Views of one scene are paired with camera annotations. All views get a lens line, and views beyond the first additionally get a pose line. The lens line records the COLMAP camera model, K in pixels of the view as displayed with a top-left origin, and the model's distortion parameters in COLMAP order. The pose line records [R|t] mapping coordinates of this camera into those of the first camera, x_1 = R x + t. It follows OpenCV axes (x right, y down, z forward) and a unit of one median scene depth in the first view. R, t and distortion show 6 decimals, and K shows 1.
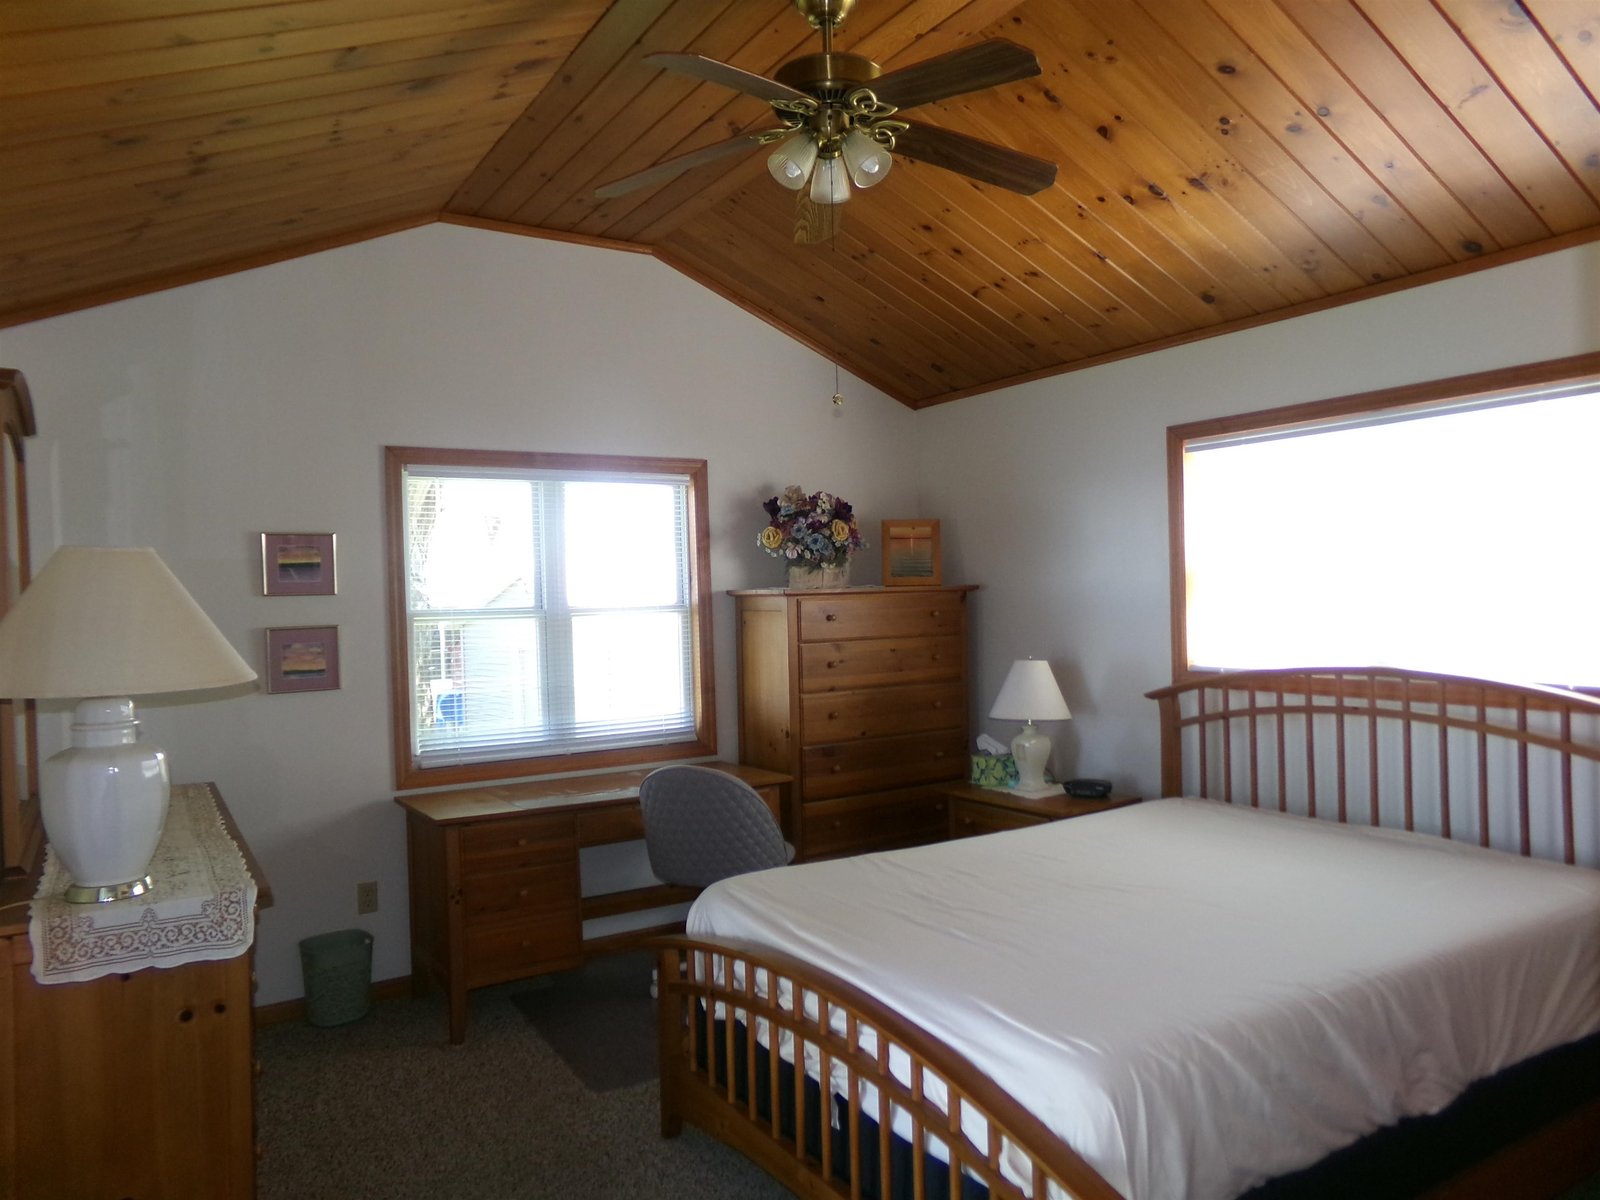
lens RADIAL K [[1105.5, 0, 806.7], [0, 1105.5, 612.8], [0, 0, 1]] dist [-0.063203, 0.108713]
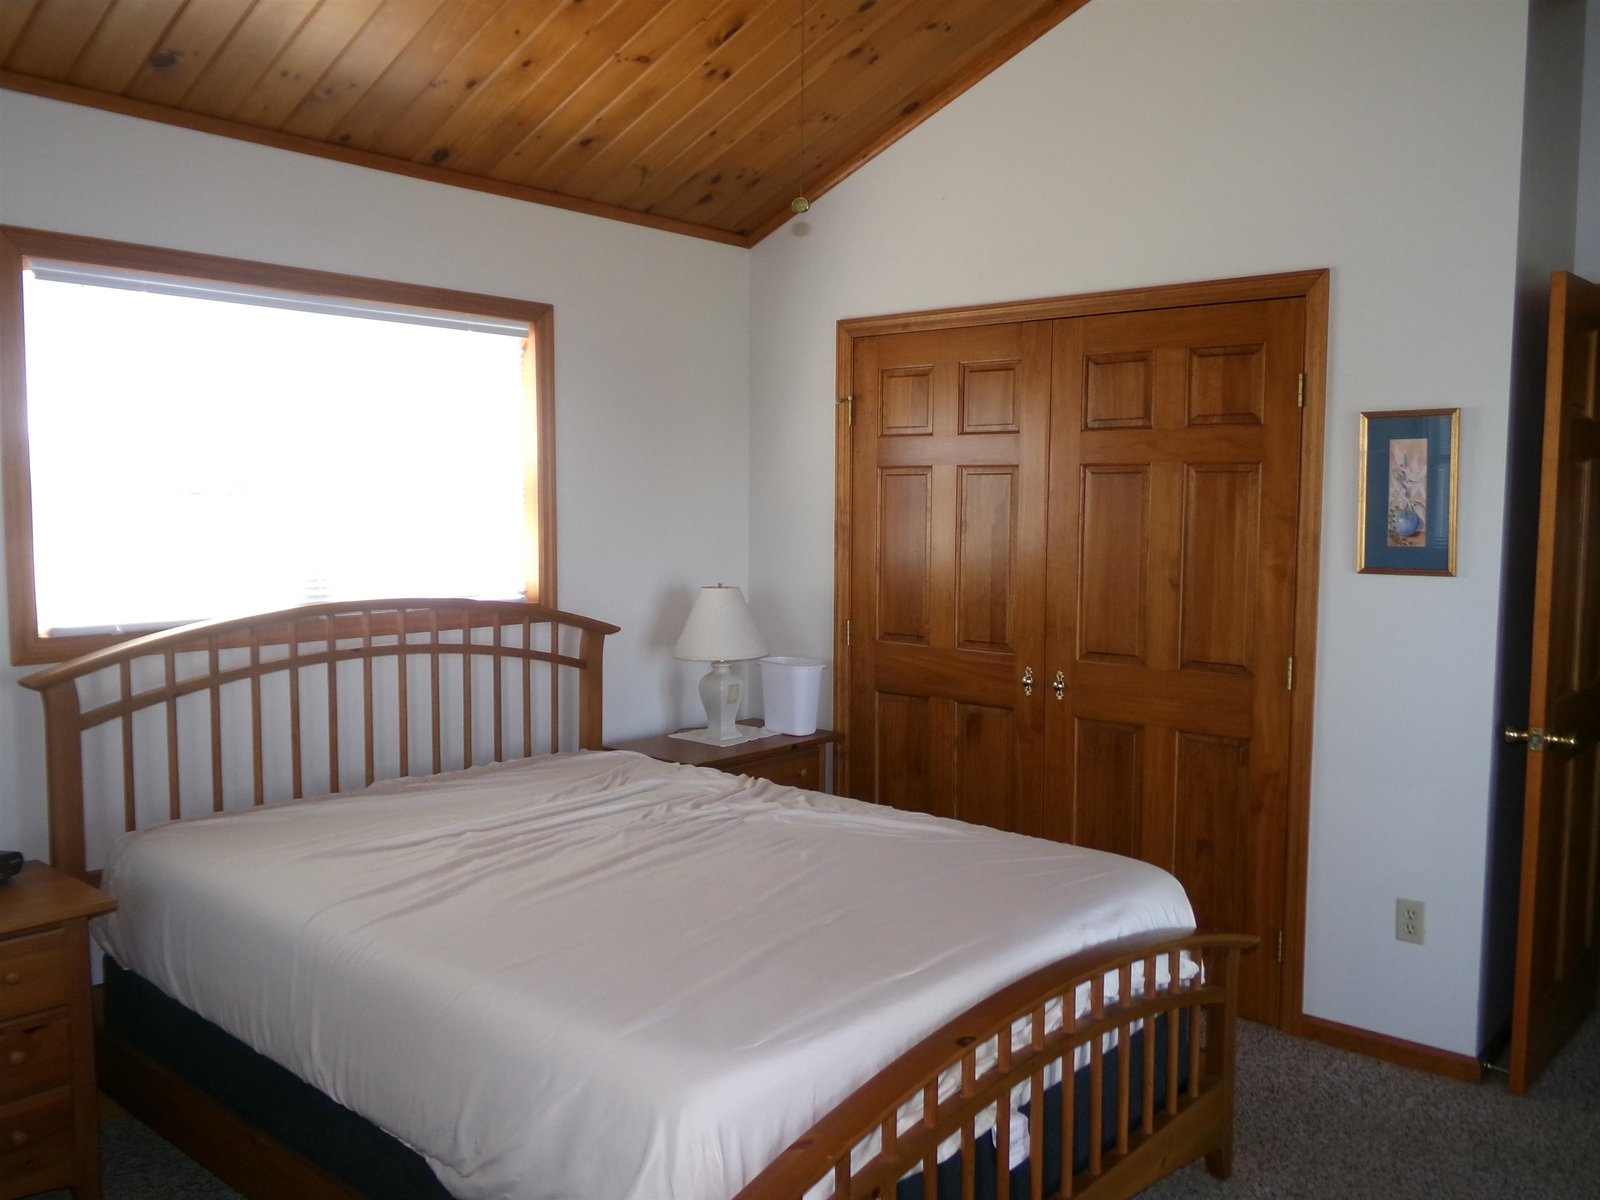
lens RADIAL K [[1311.5, 0, 846.7], [0, 1311.5, 612.0], [0, 0, 1]] dist [-0.013528, -0.026799]
pose [[-0.315446, -0.054007, 0.947406, -0.537872], [0.018899, 0.997824, 0.063174, 0.001489], [-0.948755, 0.037833, -0.313738, 0.902297]]
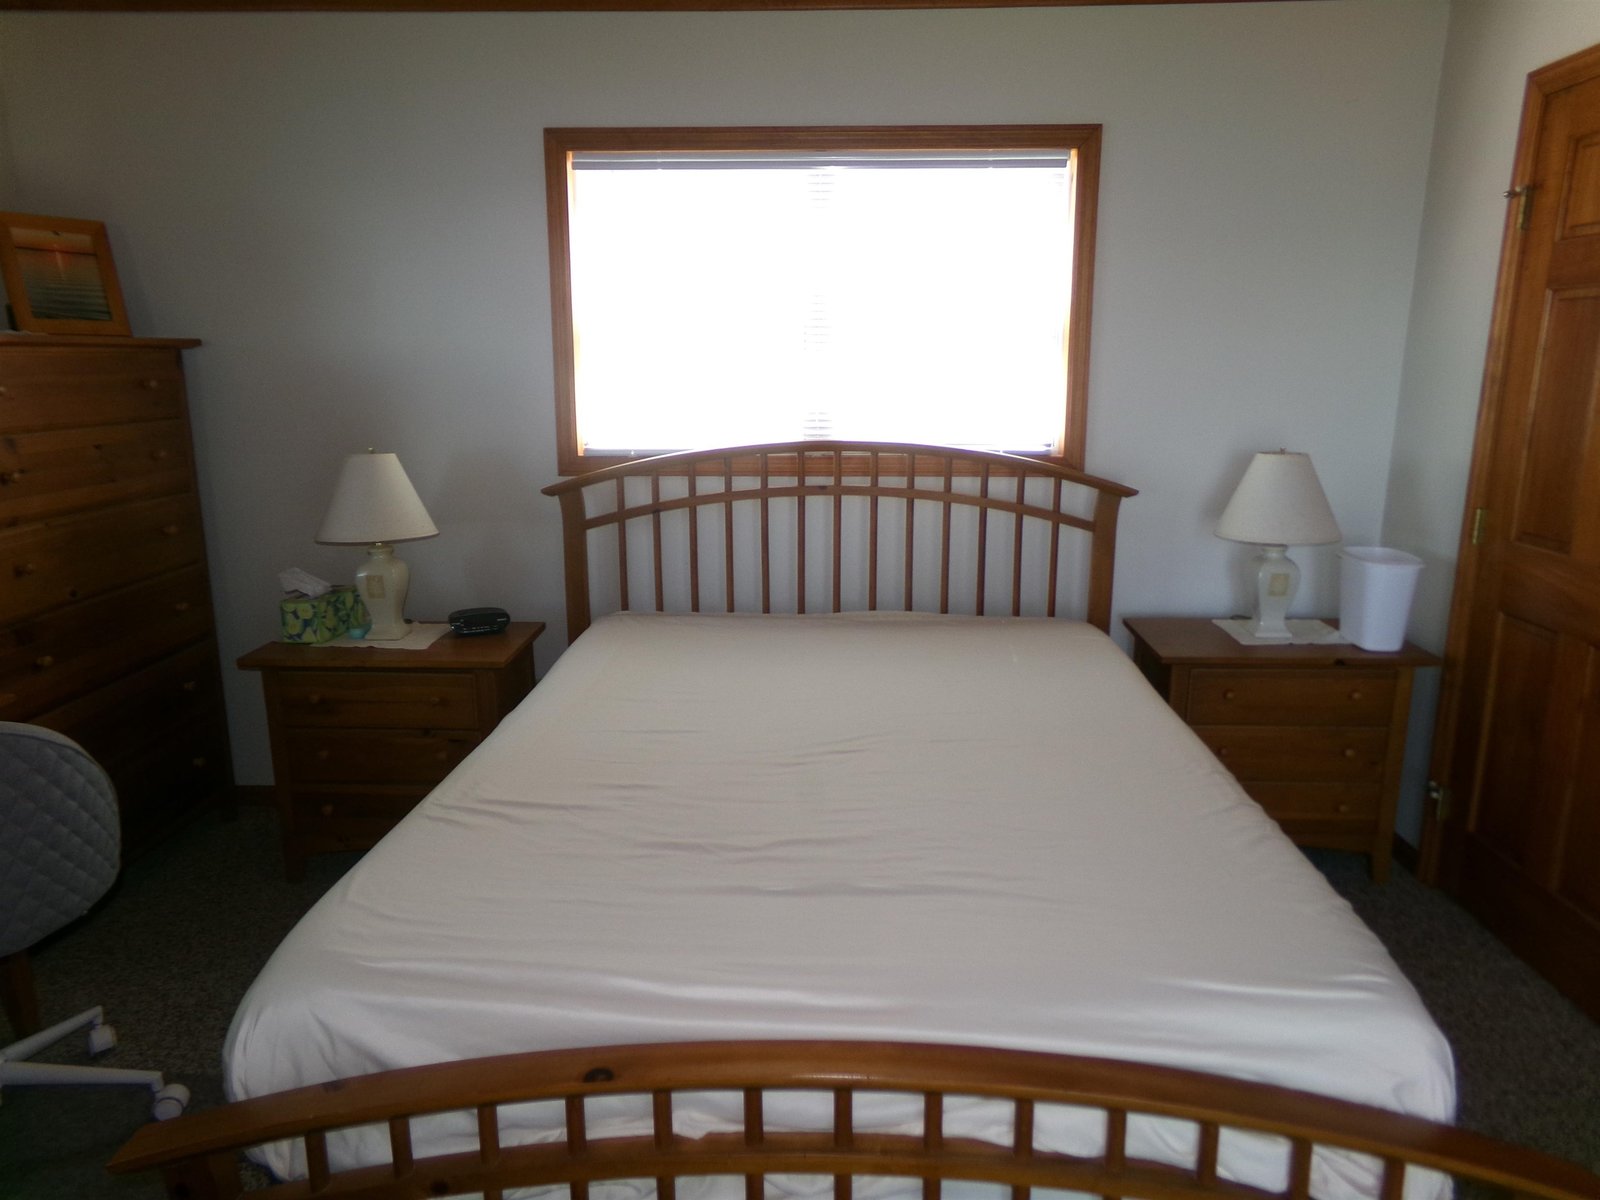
lens RADIAL K [[1105.5, 0, 797.2], [0, 1105.5, 602.7], [0, 0, 1]] dist [-0.063203, 0.108713]
pose [[0.569234, -0.158156, 0.806820, -0.253488], [0.000701, 0.981417, 0.191887, 0.004418], [-0.822175, -0.108663, 0.558767, 0.464247]]
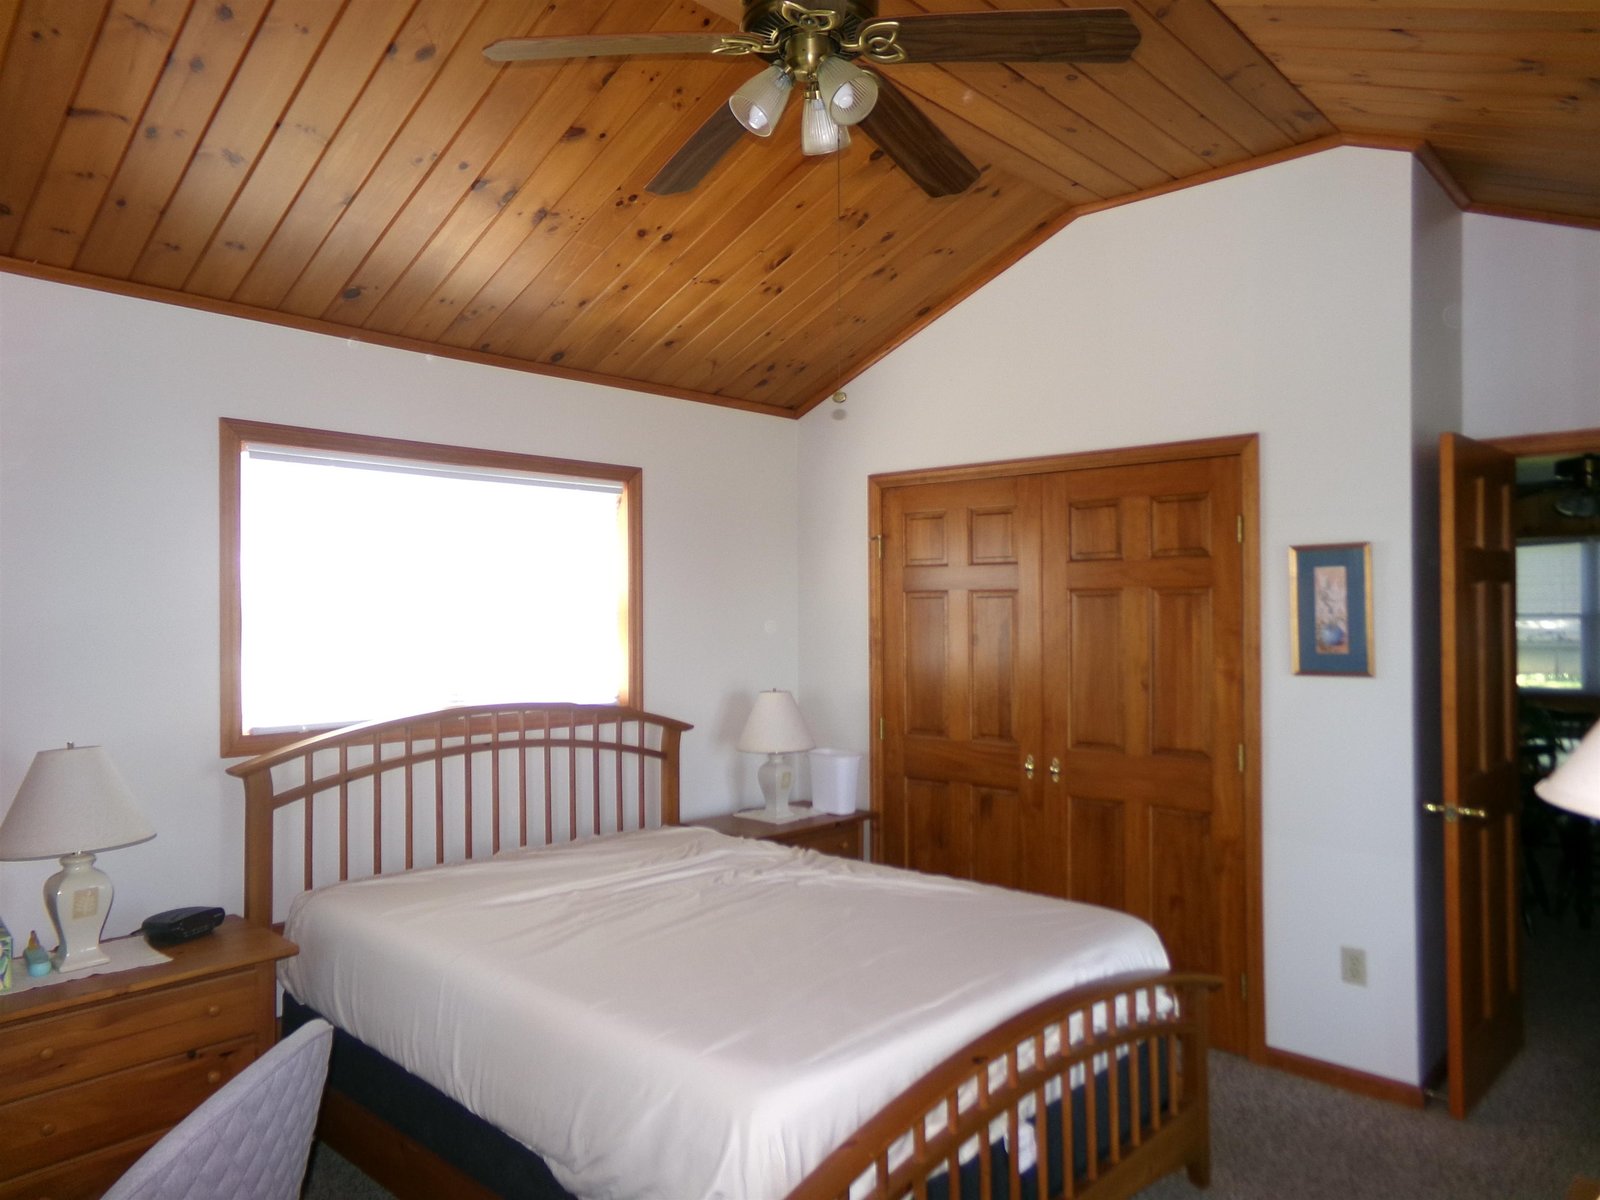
lens RADIAL K [[1105.5, 0, 800.1], [0, 1105.5, 594.3], [0, 0, 1]] dist [-0.063203, 0.108713]
pose [[-0.247216, 0.050041, 0.967667, -0.569932], [0.031493, 0.998553, -0.043593, -0.001069], [-0.968449, 0.019698, -0.248434, 0.912620]]
